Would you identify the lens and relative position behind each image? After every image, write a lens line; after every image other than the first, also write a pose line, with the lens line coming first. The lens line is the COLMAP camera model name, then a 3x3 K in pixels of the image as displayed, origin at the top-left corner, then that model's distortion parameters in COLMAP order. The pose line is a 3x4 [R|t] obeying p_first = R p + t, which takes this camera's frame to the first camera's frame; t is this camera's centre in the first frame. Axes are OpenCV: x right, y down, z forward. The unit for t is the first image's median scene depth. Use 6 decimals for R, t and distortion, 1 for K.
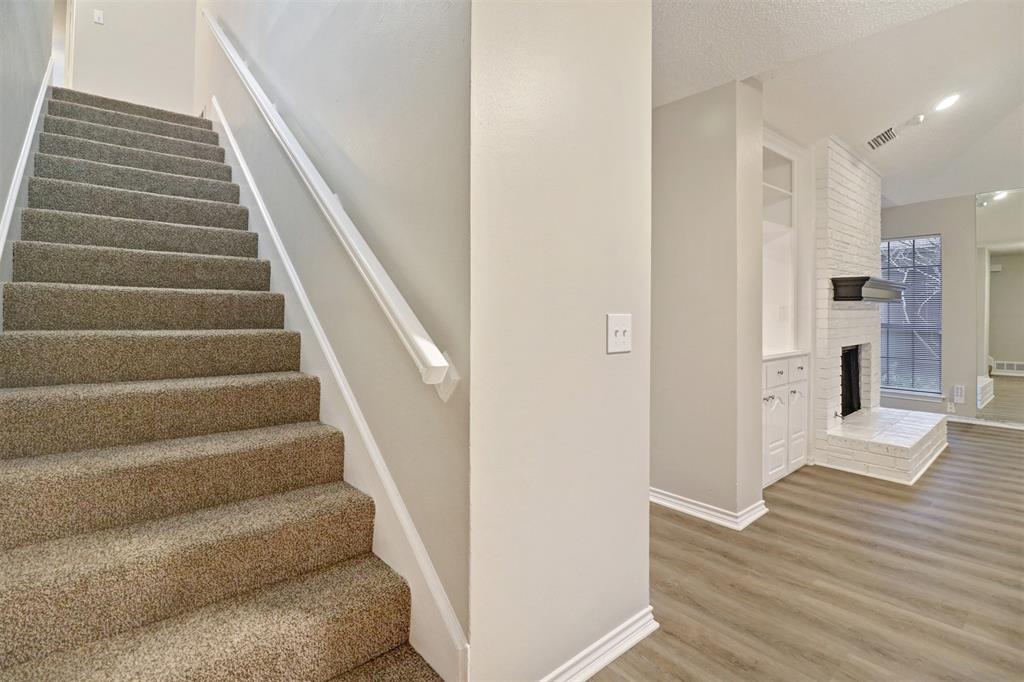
lens RADIAL K [[482.5, 0, 498.4], [0, 482.5, 307.5], [0, 0, 1]] dist [-0.000692, -0.000629]
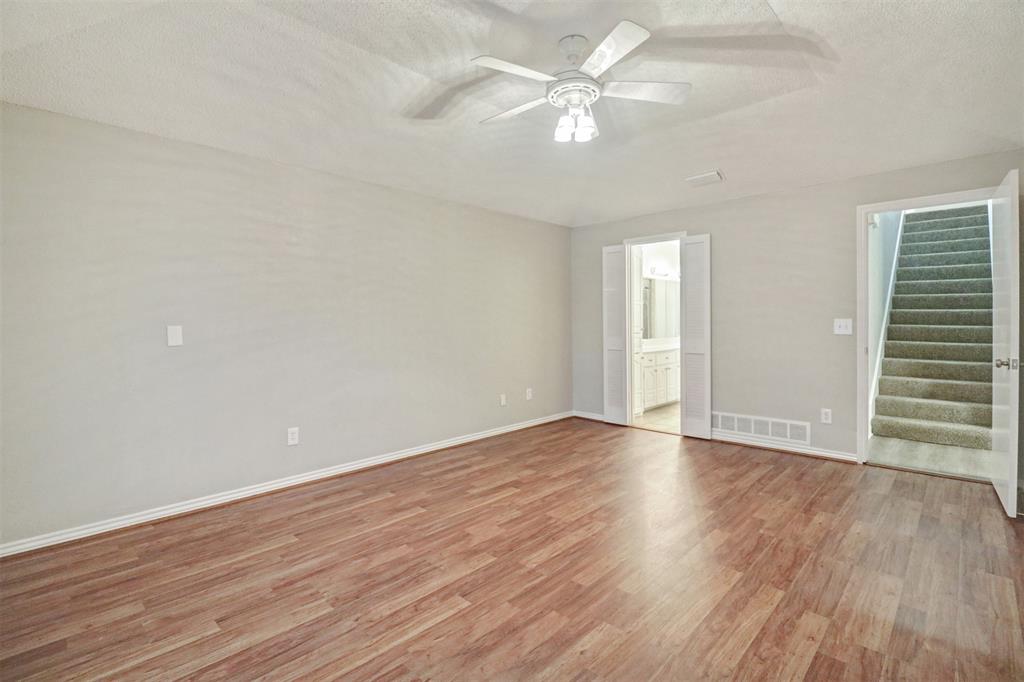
lens RADIAL K [[477.2, 0, 512.0], [0, 477.2, 341.0], [0, 0, 1]] dist [-0.033700, 0.000482]
pose [[0.107476, 0.028885, -0.993788, 1.382667], [0.024589, 0.999195, 0.031701, -0.008035], [0.993904, -0.027844, 0.106680, -1.414726]]
